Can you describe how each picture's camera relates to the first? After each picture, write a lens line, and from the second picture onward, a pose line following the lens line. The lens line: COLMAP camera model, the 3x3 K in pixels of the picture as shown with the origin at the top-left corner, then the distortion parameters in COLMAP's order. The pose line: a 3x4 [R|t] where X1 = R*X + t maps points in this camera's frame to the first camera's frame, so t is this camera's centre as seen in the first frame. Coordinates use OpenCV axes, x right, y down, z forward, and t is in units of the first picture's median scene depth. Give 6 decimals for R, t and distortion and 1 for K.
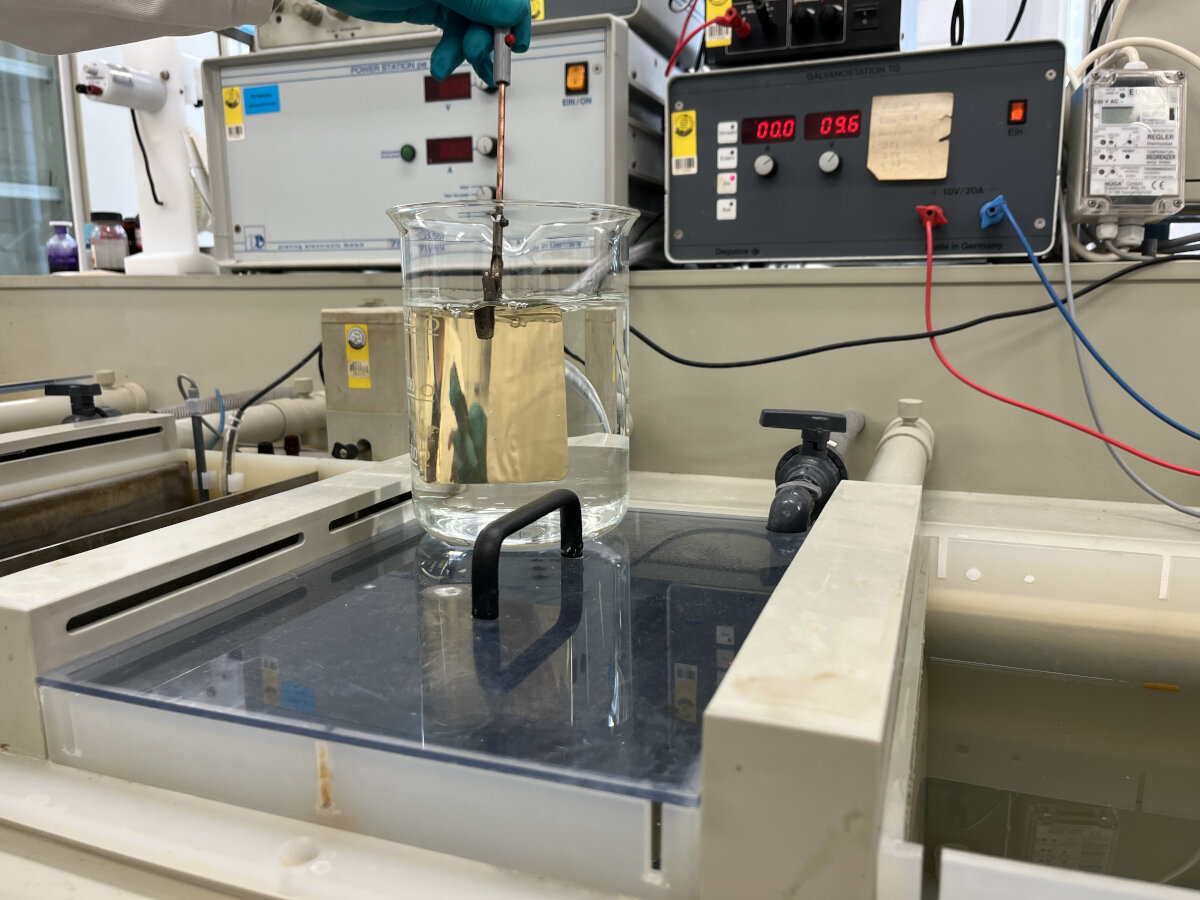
lens RADIAL K [[930.0, 0, 600.0], [0, 930.0, 450.0], [0, 0, 1]] dist [0.004442, 0.000831]
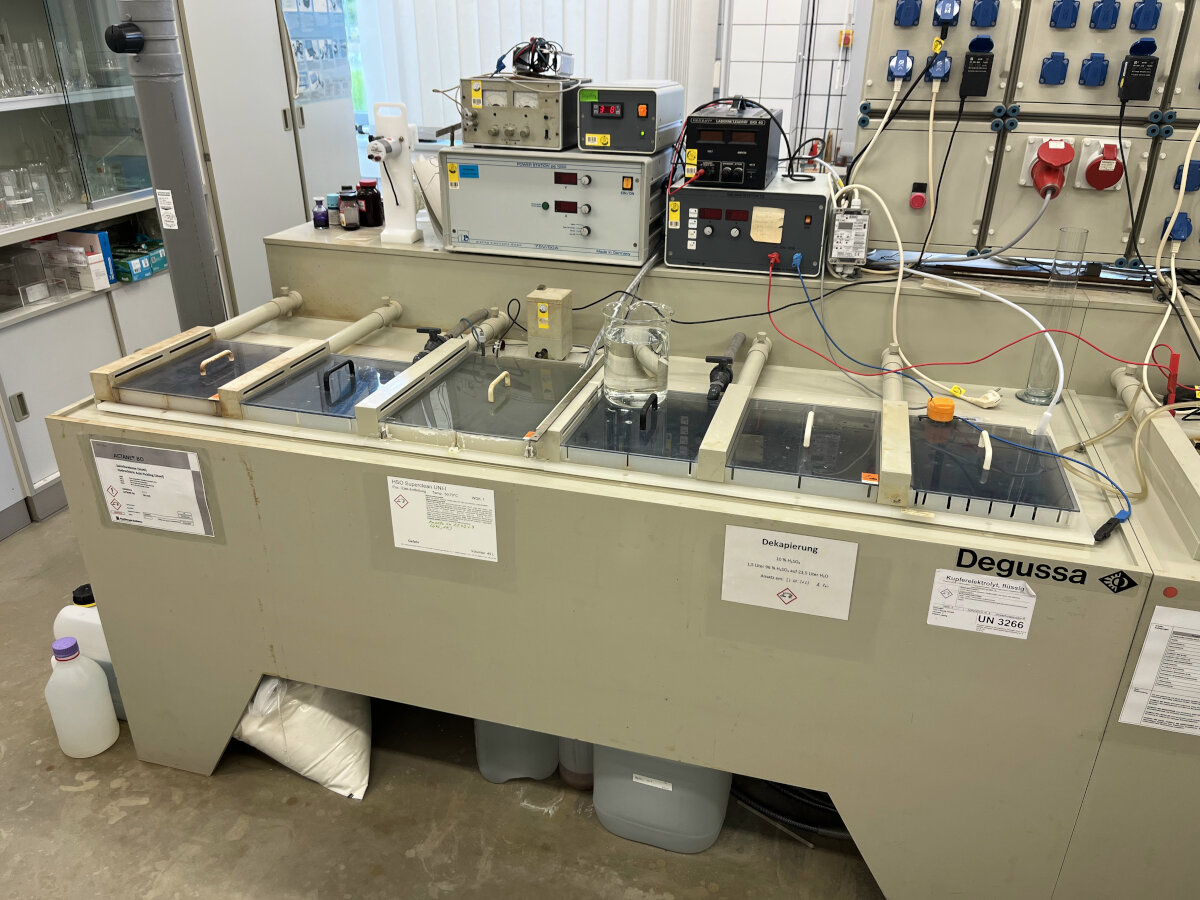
lens RADIAL K [[930.0, 0, 600.0], [0, 930.0, 450.0], [0, 0, 1]] dist [0.004442, 0.000831]
pose [[0.996672, -0.017406, 0.079633, -0.309805], [-0.003427, 0.967121, 0.254292, -0.379367], [-0.081441, -0.253719, 0.963843, -1.464666]]
